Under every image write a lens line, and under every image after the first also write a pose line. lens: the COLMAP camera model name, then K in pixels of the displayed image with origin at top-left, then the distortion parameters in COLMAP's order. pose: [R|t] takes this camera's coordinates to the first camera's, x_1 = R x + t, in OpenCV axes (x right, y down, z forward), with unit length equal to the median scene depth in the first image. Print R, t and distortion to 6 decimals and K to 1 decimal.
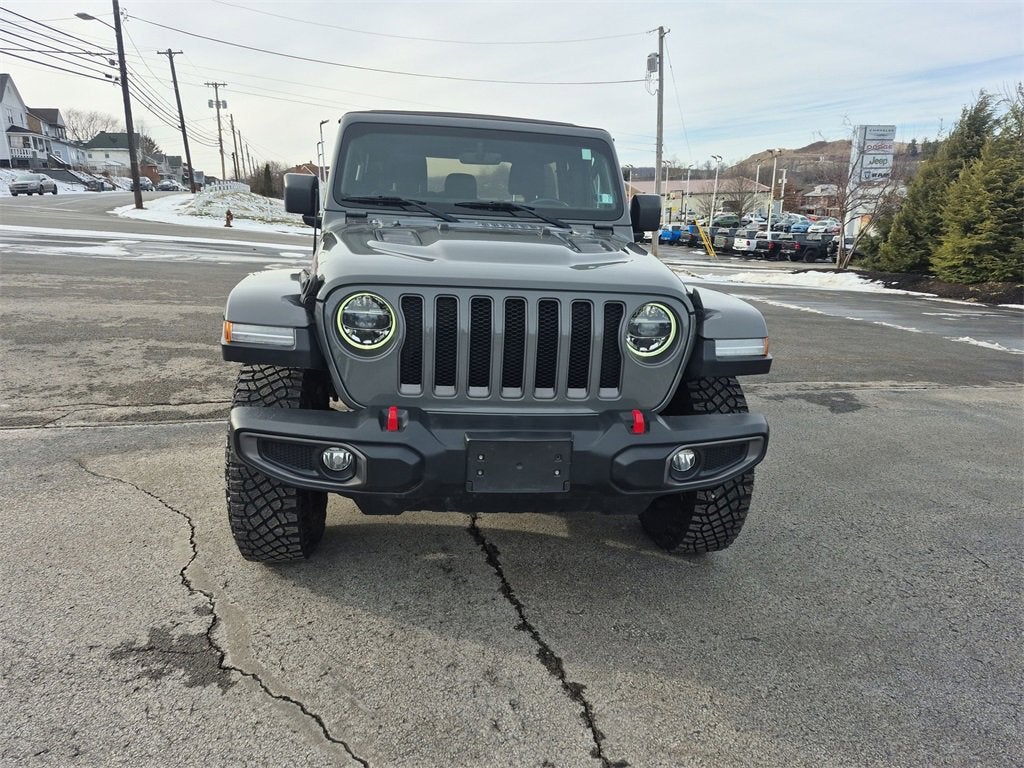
lens RADIAL K [[706.5, 0, 508.0], [0, 706.5, 382.5], [0, 0, 1]] dist [0.067038, -0.055602]
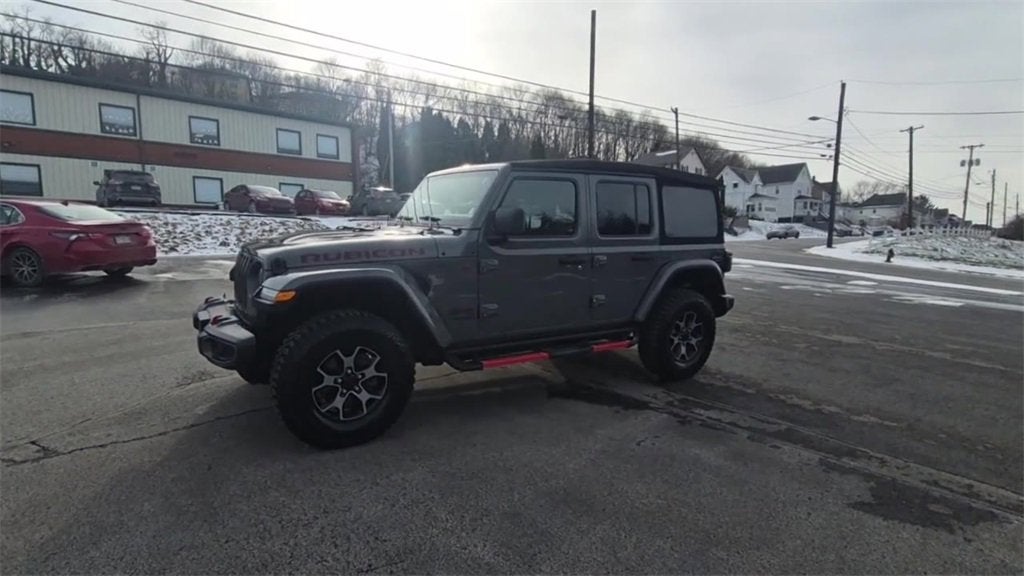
lens RADIAL K [[524.7, 0, 510.3], [0, 524.7, 288.4], [0, 0, 1]] dist [0.001430, 0.001746]
pose [[0.435927, 0.083993, -0.896054, 1.008396], [-0.230098, 0.972946, -0.020742, -0.101428], [0.870070, 0.215223, 0.443461, 0.594598]]
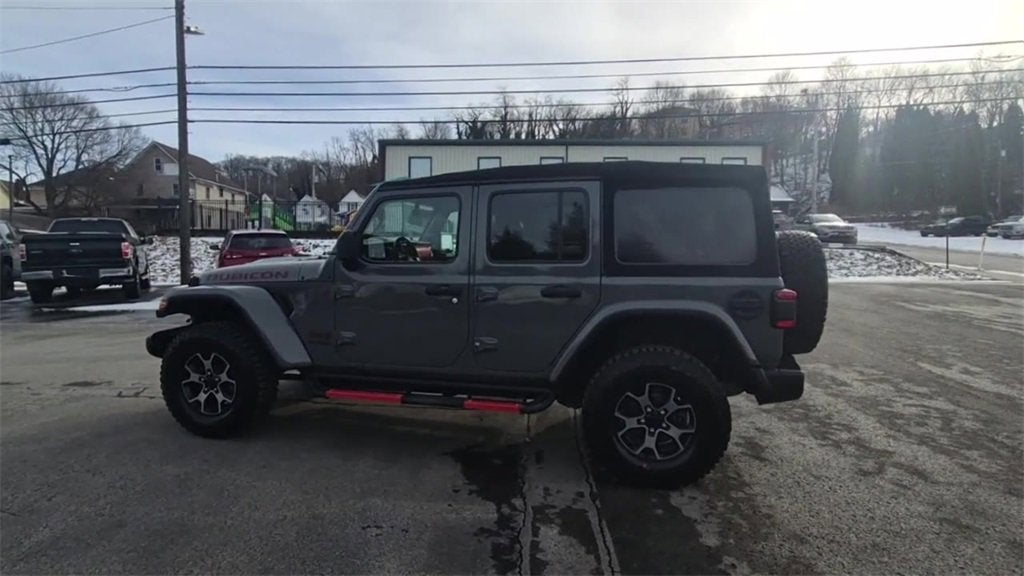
lens RADIAL K [[547.7, 0, 499.9], [0, 547.7, 277.8], [0, 0, 1]] dist [0.005144, -0.002855]
pose [[-0.354715, 0.016129, -0.934836, 0.938333], [-0.250757, 0.961580, 0.111738, -0.343419], [0.900721, 0.274052, -0.337042, 1.507049]]
